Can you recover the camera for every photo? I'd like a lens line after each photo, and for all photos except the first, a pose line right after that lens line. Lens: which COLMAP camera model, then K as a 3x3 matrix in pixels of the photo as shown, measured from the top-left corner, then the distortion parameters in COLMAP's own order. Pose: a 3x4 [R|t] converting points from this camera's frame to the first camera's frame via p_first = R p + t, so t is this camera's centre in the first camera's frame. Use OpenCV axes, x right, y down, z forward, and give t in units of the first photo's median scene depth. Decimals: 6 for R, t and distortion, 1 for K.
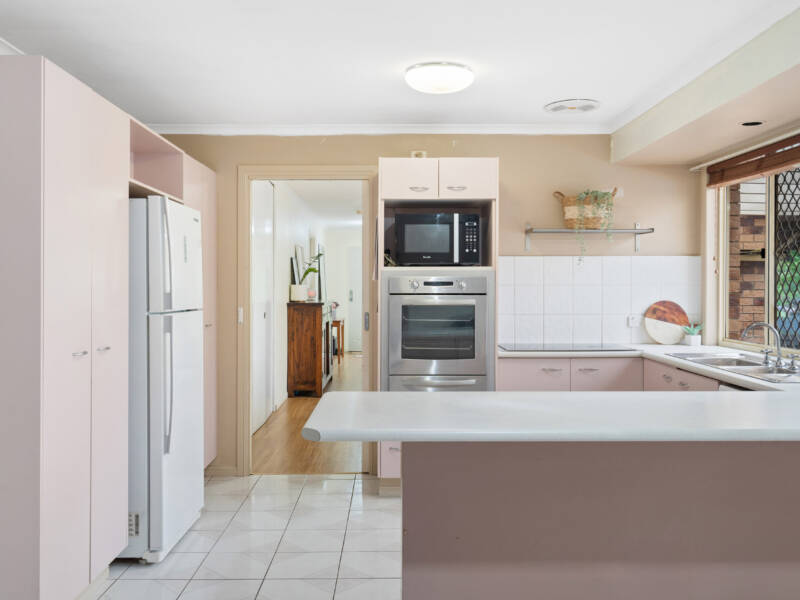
lens RADIAL K [[737.6, 0, 400.4], [0, 737.6, 292.8], [0, 0, 1]] dist [0.035929, 0.000000]
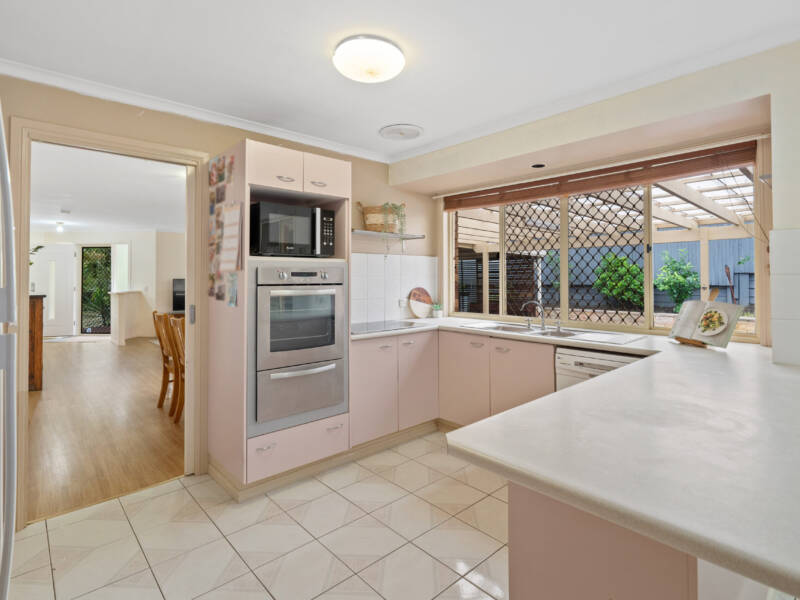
lens RADIAL K [[420.0, 0, 404.1], [0, 420.0, 275.0], [0, 0, 1]] dist [-0.006580, -0.000333]
pose [[0.742705, 0.004400, 0.669604, -0.228530], [0.005450, 0.999906, -0.012616, -0.003355], [-0.669596, 0.013019, 0.742611, 0.462724]]
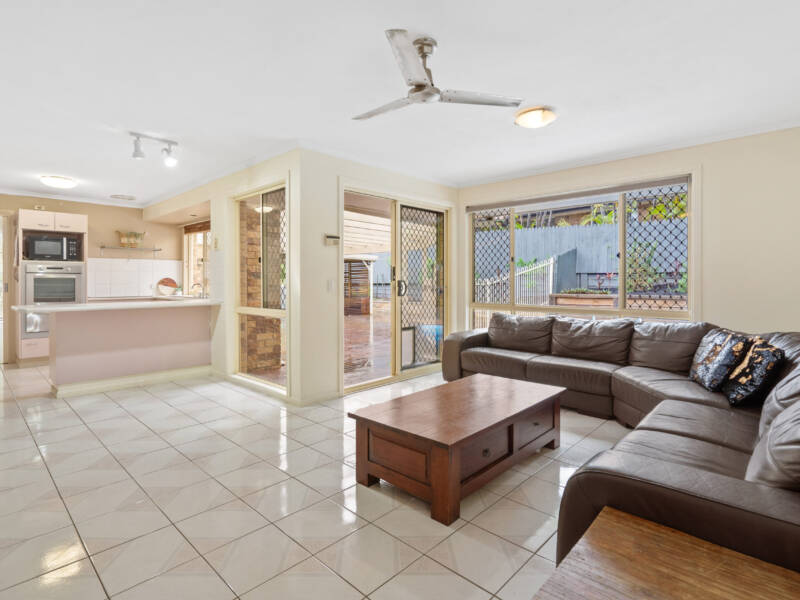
lens RADIAL K [[420.0, 0, 394.5], [0, 420.0, 286.9], [0, 0, 1]] dist [-0.006580, -0.000333]
pose [[0.705641, -0.006482, 0.708540, -0.117190], [0.002404, 0.999974, 0.006754, 0.036335], [-0.708565, -0.003063, 0.705638, -0.605275]]
